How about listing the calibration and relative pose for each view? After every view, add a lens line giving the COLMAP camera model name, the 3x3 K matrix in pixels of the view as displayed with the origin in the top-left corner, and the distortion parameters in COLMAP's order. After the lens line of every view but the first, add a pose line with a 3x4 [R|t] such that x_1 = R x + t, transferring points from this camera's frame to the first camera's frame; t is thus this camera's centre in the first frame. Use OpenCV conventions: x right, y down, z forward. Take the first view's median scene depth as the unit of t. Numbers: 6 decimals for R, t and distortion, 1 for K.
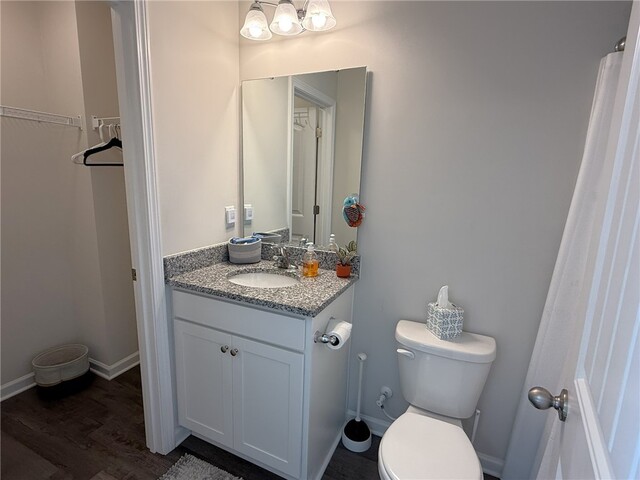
lens RADIAL K [[322.3, 0, 320.3], [0, 322.3, 239.1], [0, 0, 1]] dist [0.004221, 0.000200]
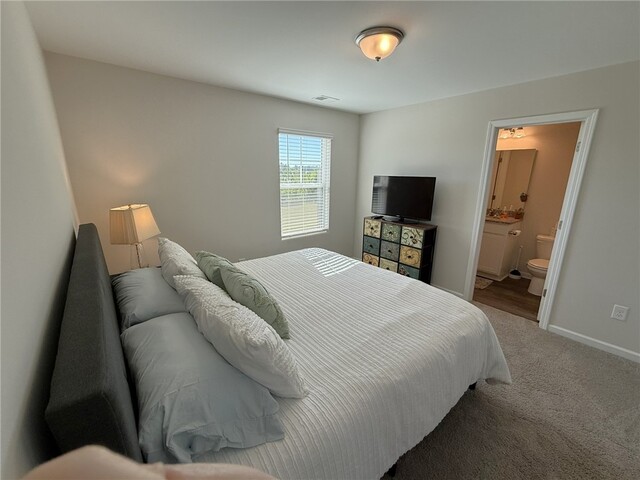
lens RADIAL K [[258.7, 0, 320.5], [0, 258.7, 237.0], [0, 0, 1]] dist [-0.005349, -0.000295]
pose [[0.895093, 0.090323, -0.436636, -0.504329], [-0.066943, 0.995390, 0.068676, 0.245415], [0.440826, -0.032242, 0.897013, -1.972761]]
